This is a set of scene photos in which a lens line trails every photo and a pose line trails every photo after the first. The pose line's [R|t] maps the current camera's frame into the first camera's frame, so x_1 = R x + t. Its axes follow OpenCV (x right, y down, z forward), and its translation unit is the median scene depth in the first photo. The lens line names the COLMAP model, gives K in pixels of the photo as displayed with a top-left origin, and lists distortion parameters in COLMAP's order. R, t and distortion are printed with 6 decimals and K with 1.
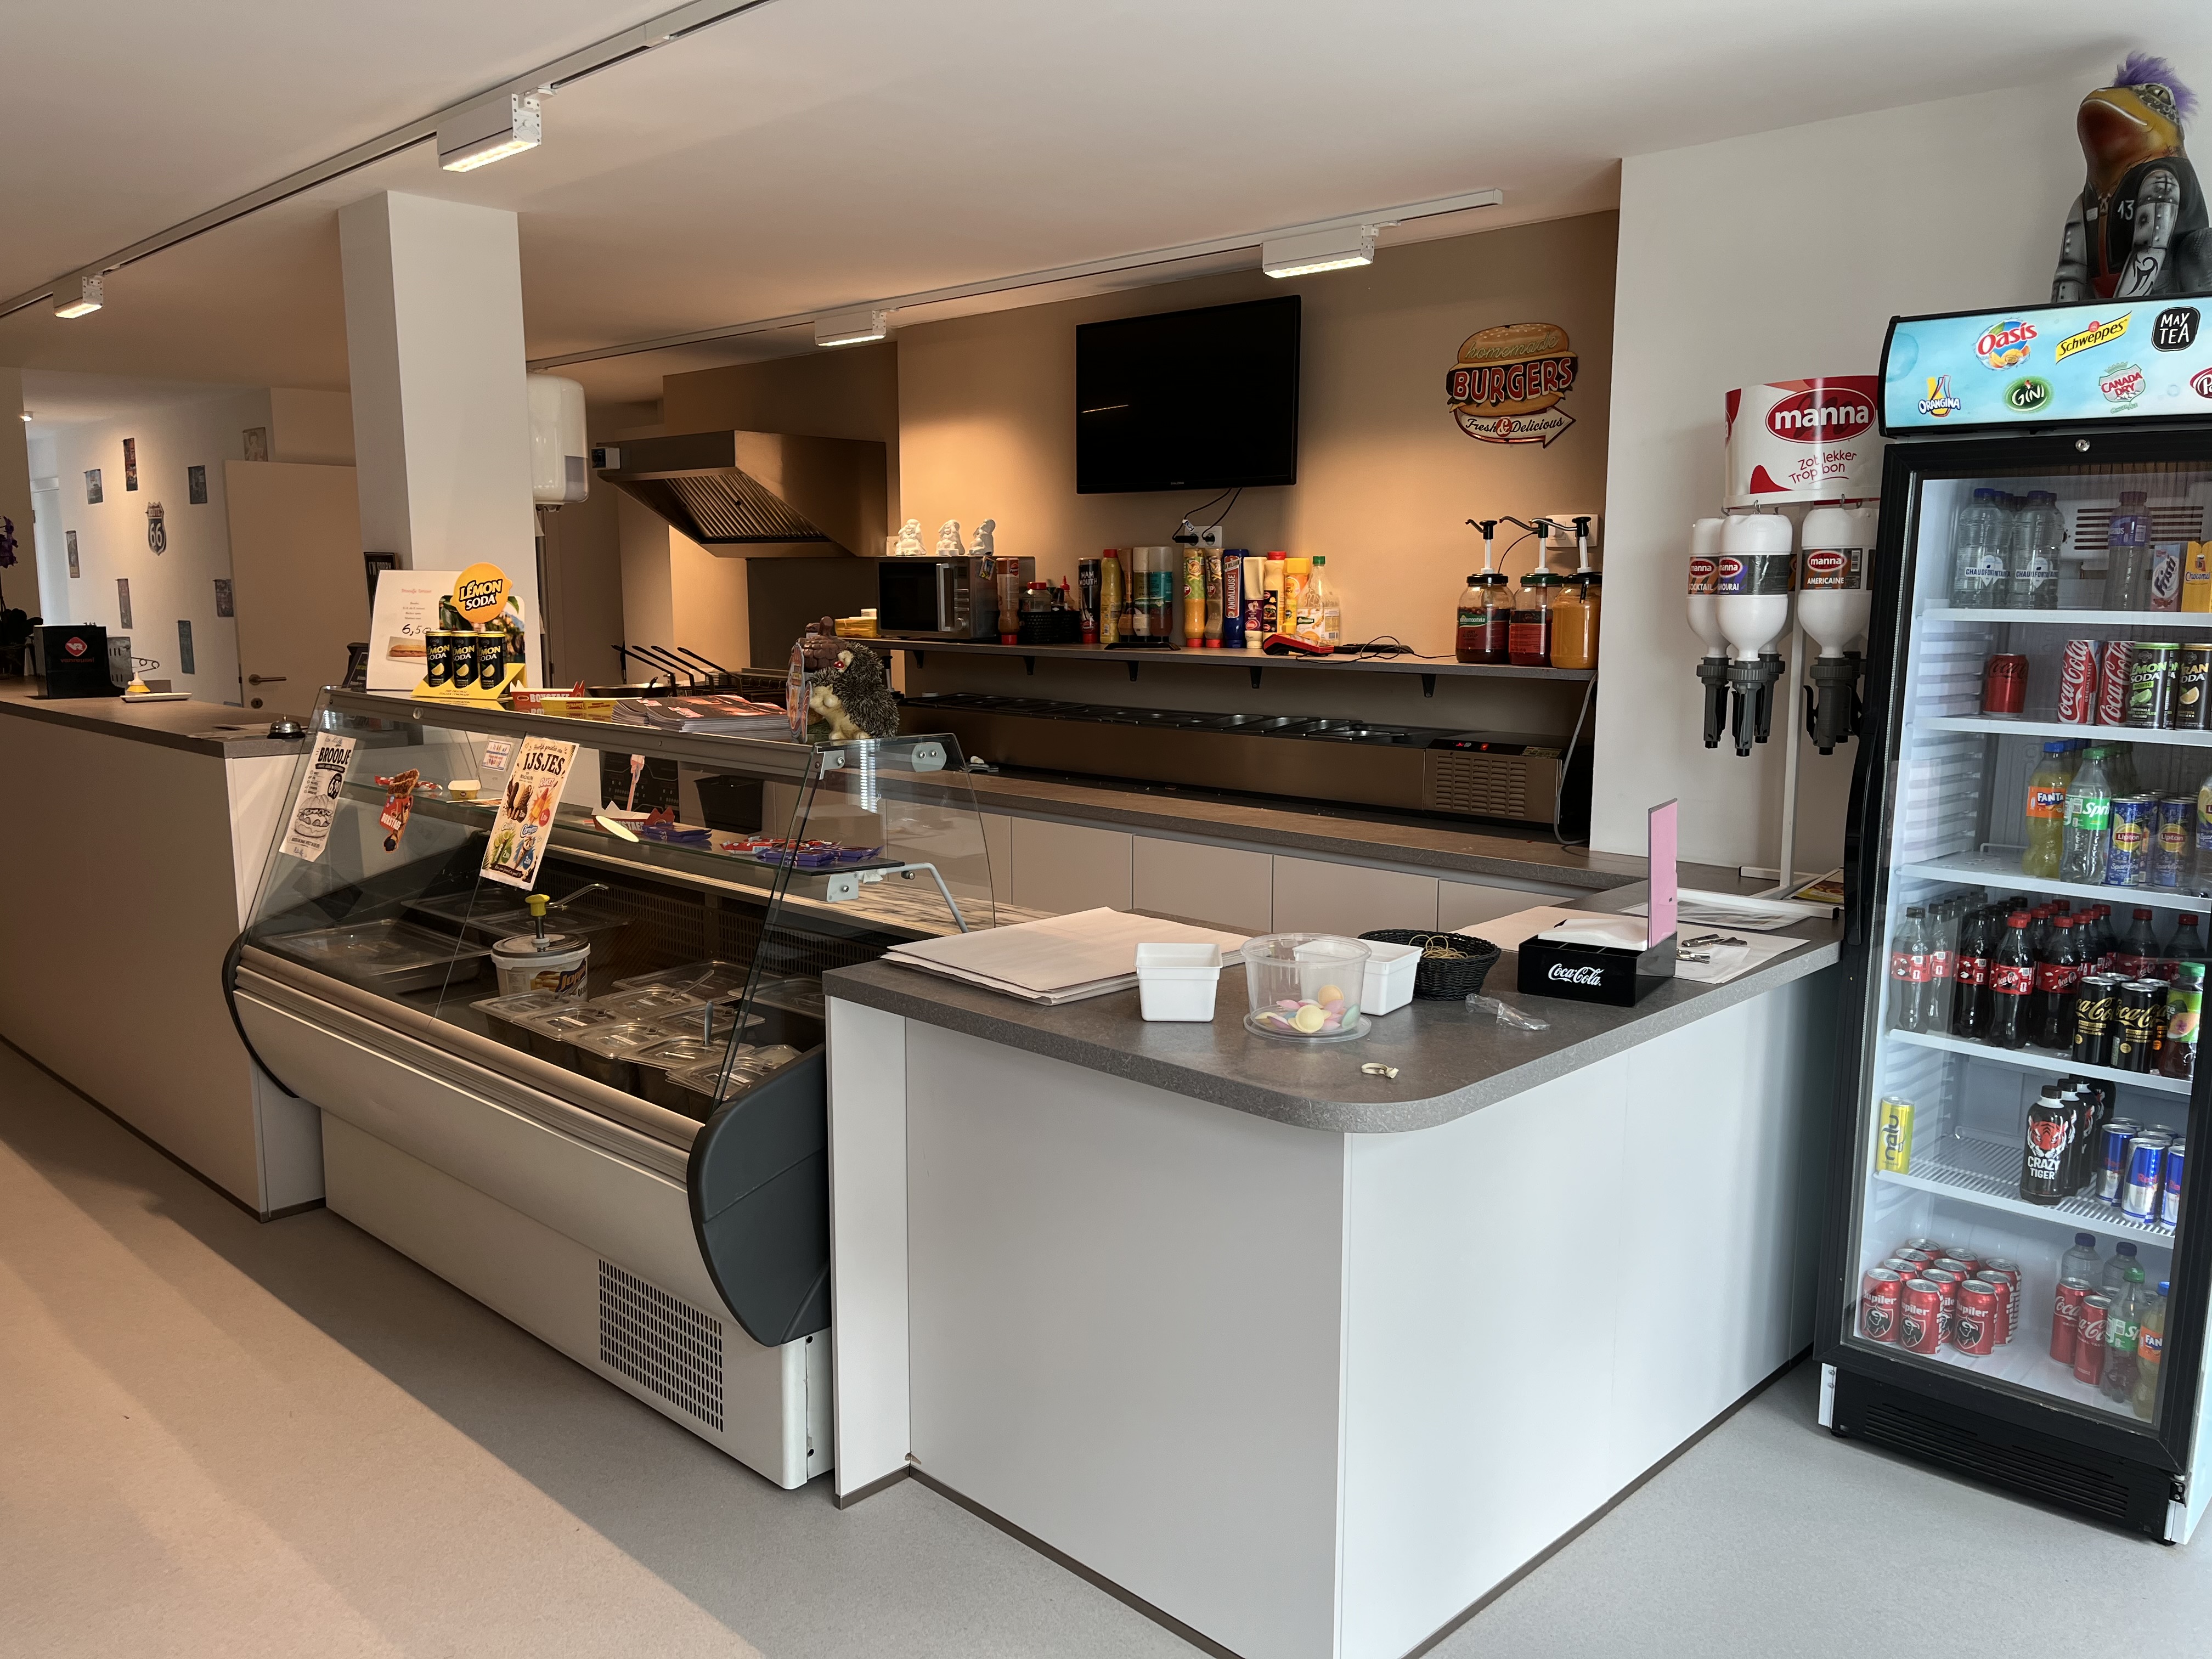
lens RADIAL K [[1694.6, 0, 1105.2], [0, 1694.6, 833.1], [0, 0, 1]] dist [0.000242, -0.000918]
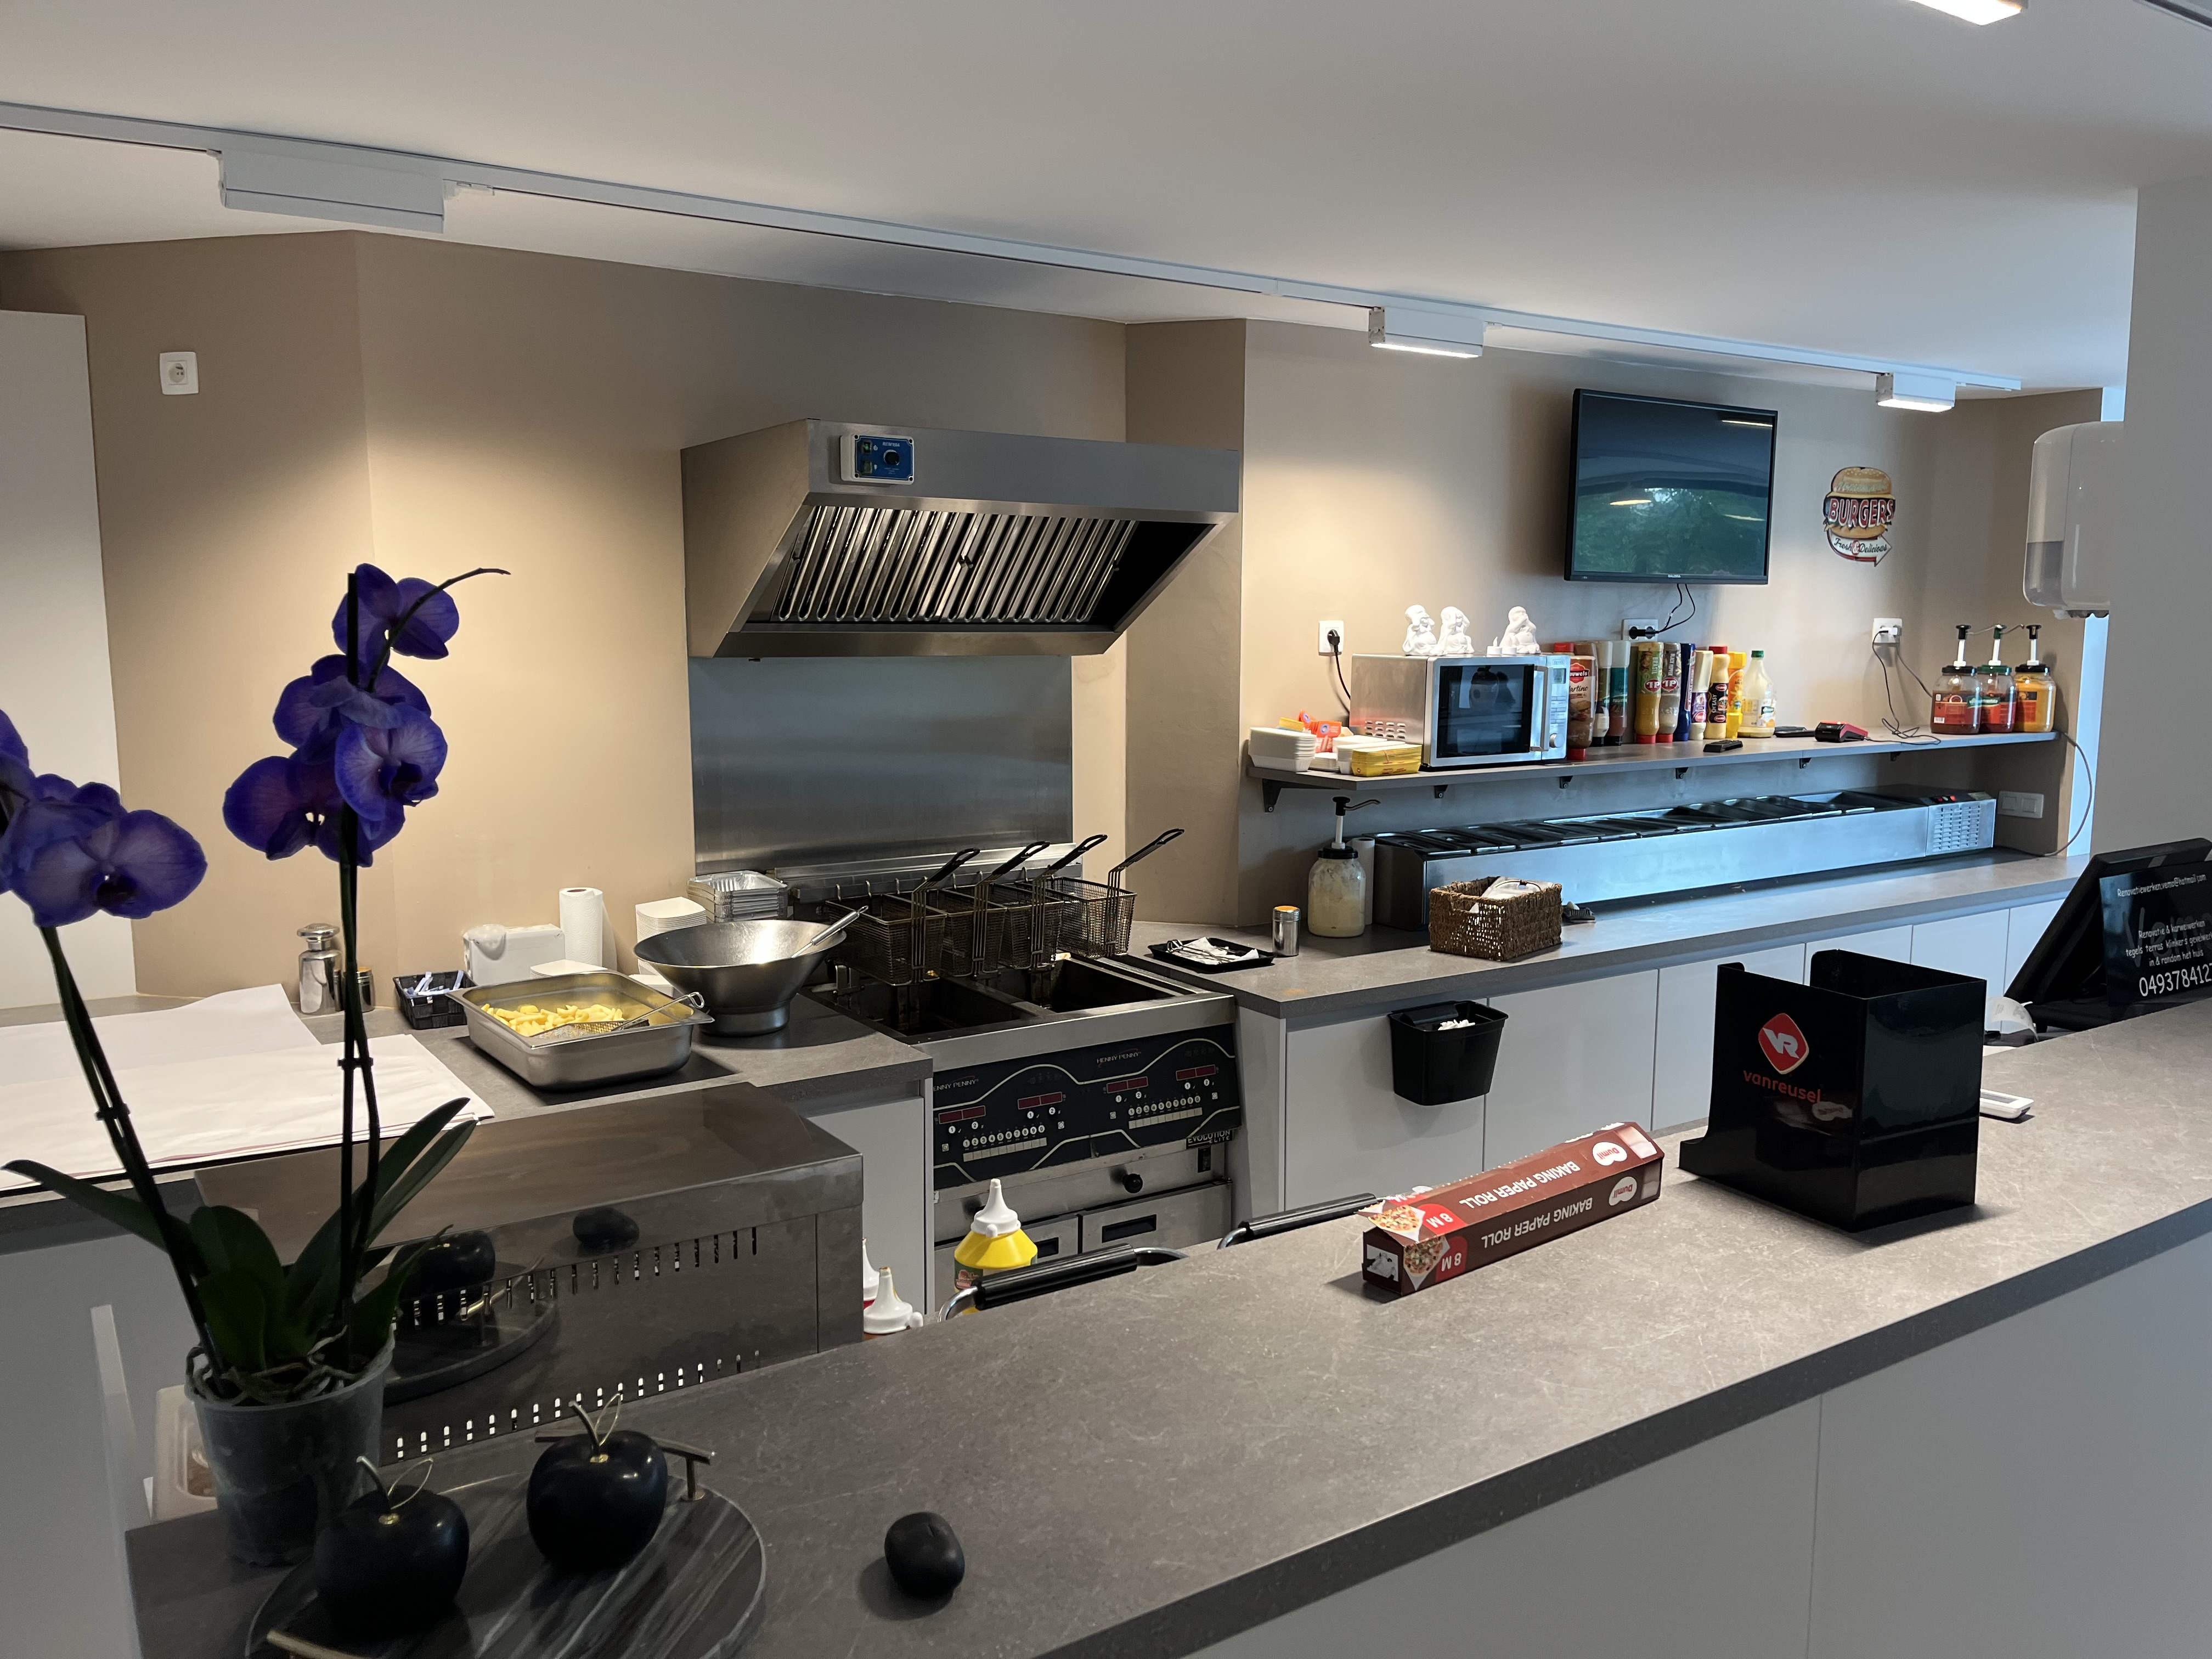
lens RADIAL K [[1694.6, 0, 1105.1], [0, 1694.6, 833.1], [0, 0, 1]] dist [0.000242, -0.000918]
pose [[0.238238, -0.116130, 0.964239, -1.106756], [0.148473, 0.985510, 0.082008, -0.213266], [-0.959791, 0.123626, 0.252028, 1.222147]]
